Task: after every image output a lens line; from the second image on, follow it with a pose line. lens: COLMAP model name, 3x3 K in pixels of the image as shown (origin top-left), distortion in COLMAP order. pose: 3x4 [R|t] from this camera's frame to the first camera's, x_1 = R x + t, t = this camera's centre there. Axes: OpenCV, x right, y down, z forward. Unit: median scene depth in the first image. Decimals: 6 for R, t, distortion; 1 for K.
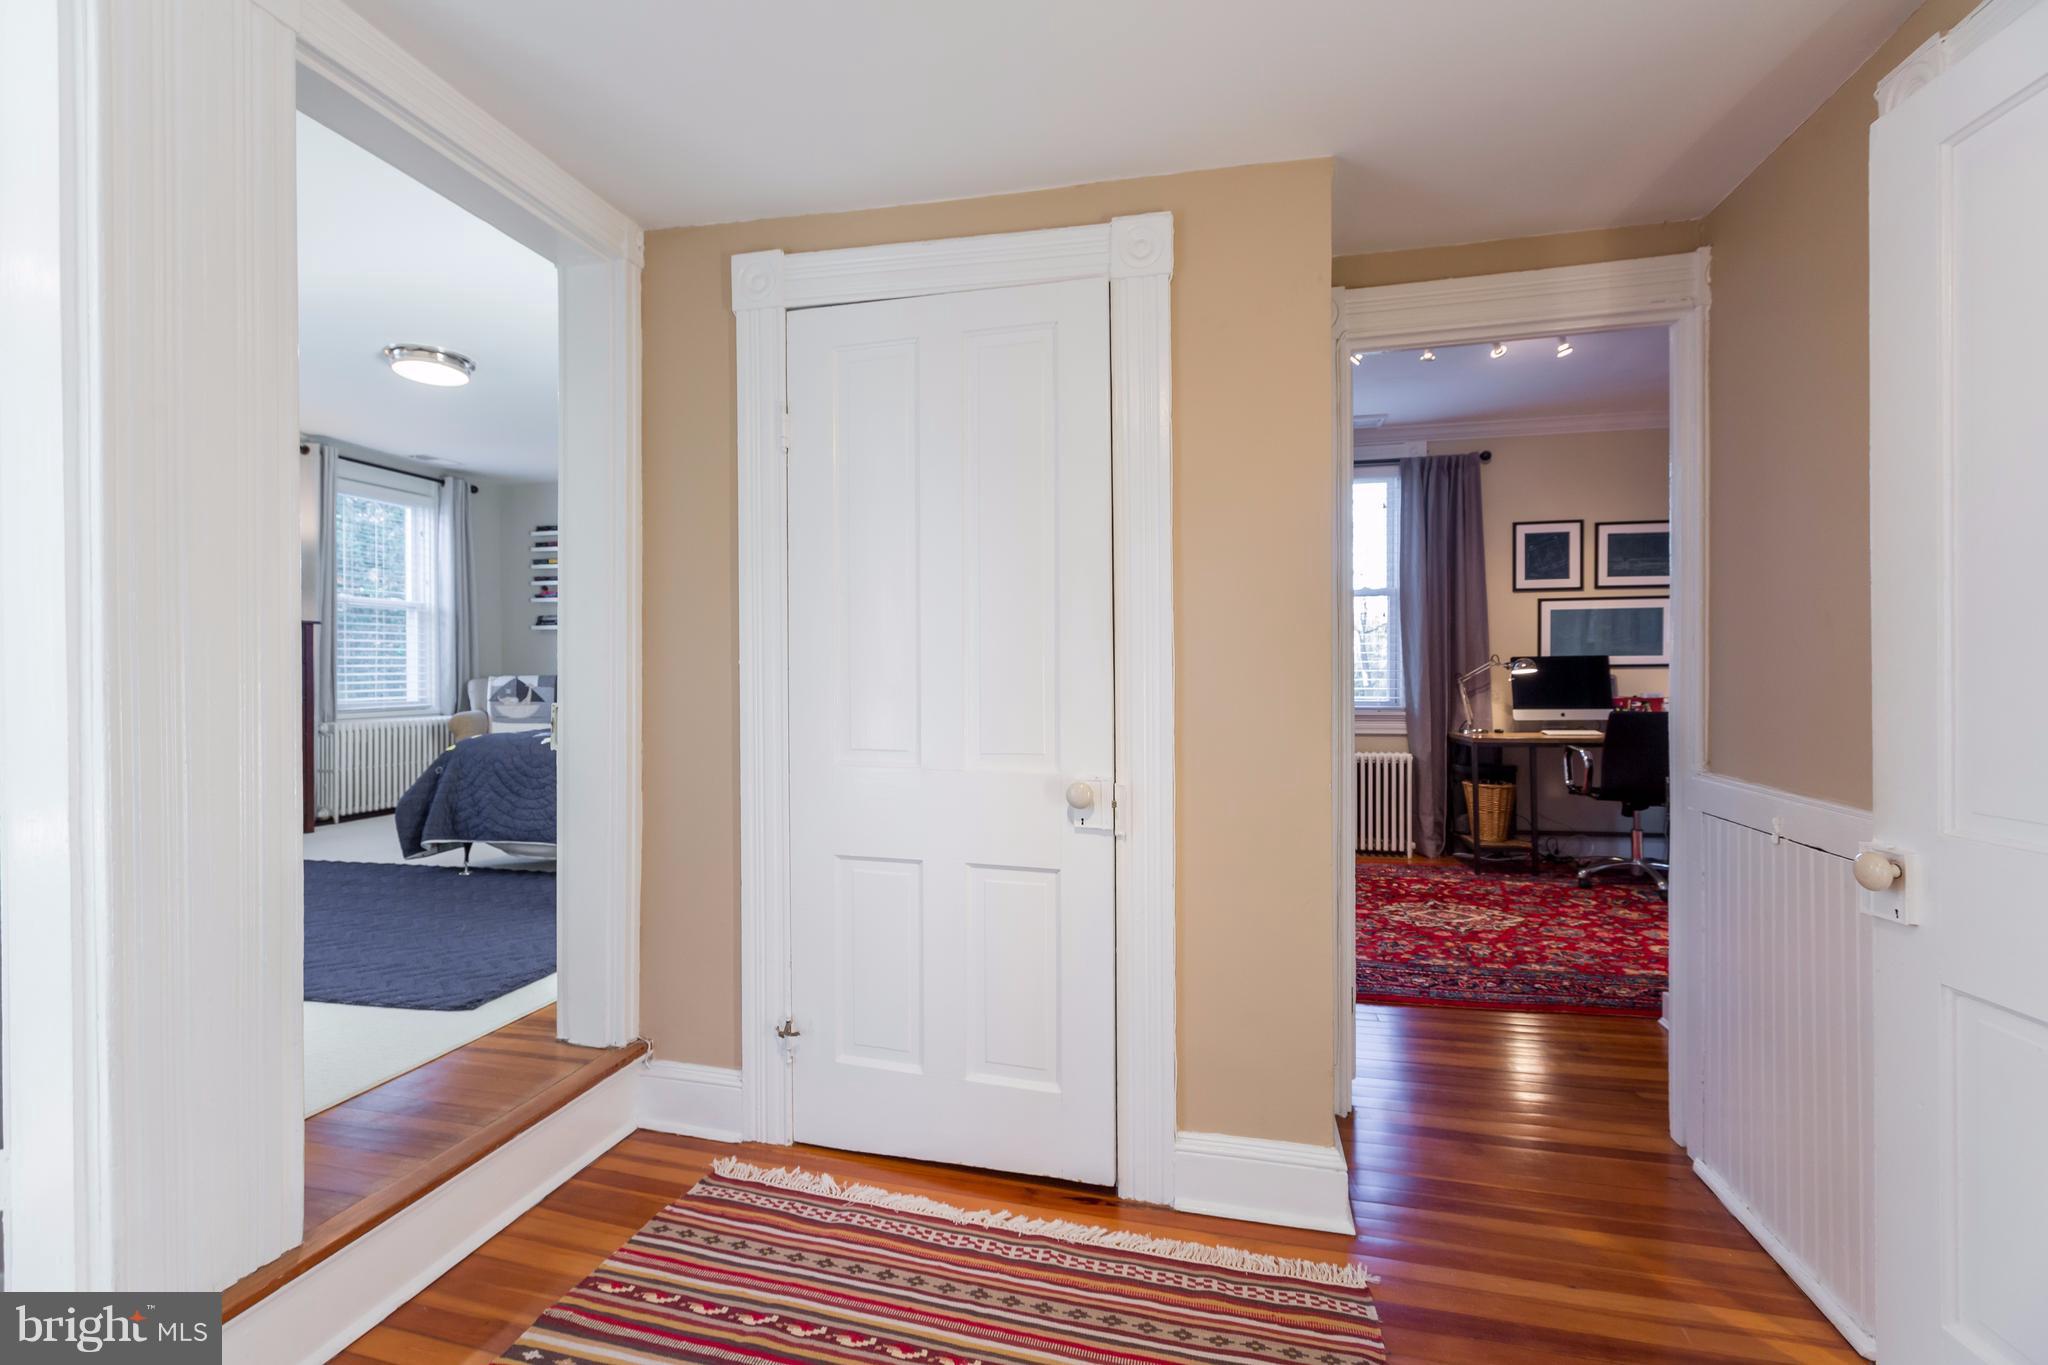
lens RADIAL K [[894.9, 0, 1019.9], [0, 894.9, 678.7], [0, 0, 1]] dist [0.000698, -0.000333]
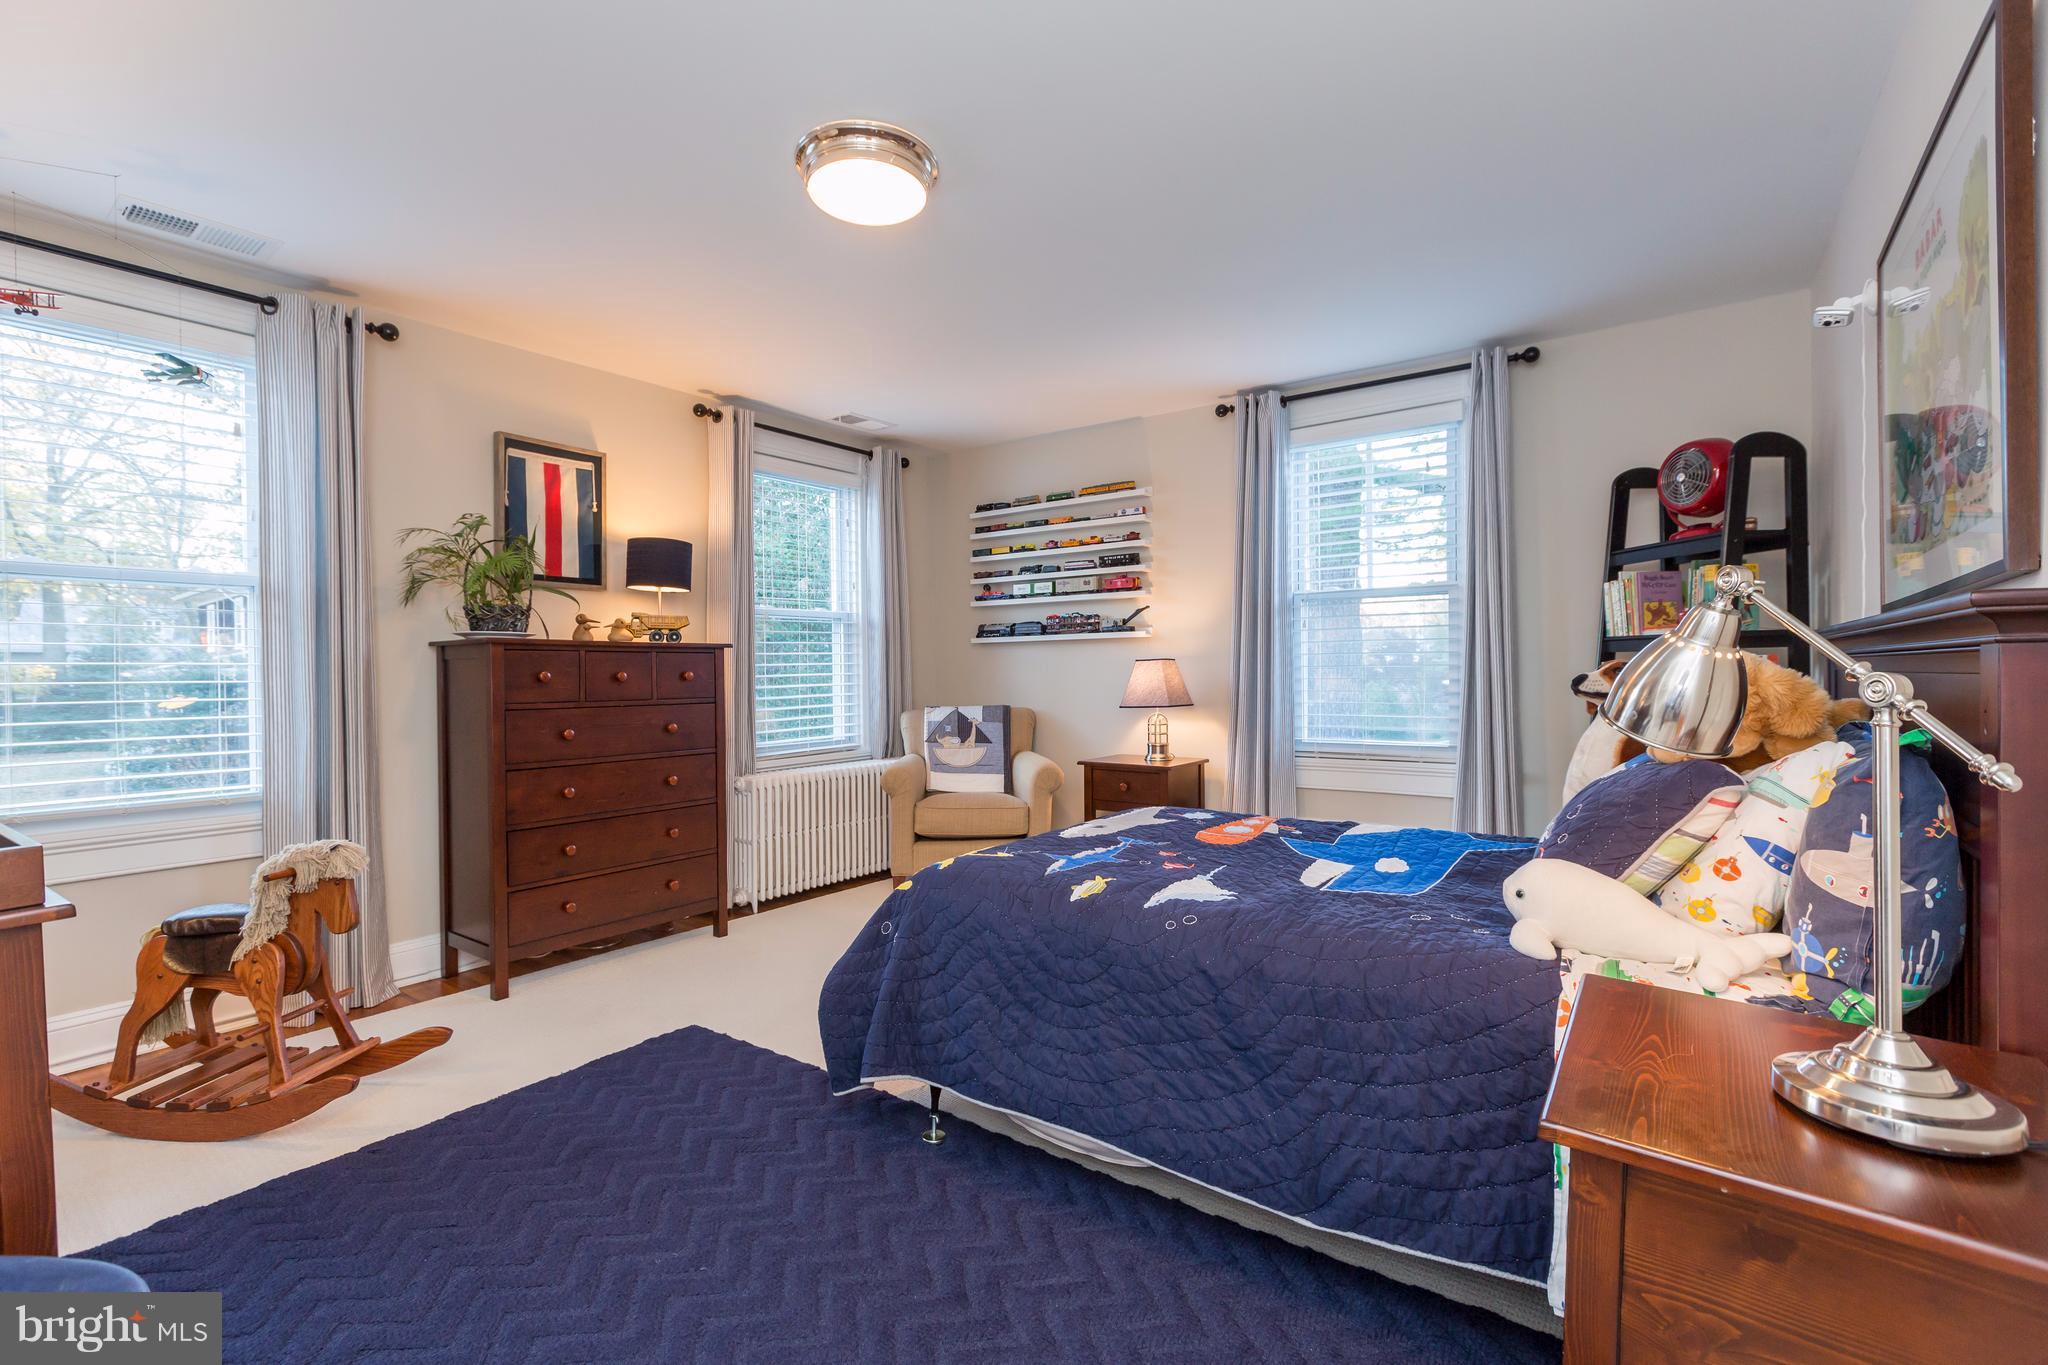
lens RADIAL K [[894.9, 0, 1019.9], [0, 894.9, 678.7], [0, 0, 1]] dist [0.000698, -0.000333]
pose [[0.924111, -0.002956, -0.382112, -0.257602], [0.006089, 0.999957, 0.006990, -0.035391], [0.382075, -0.008786, 0.924089, 0.373299]]
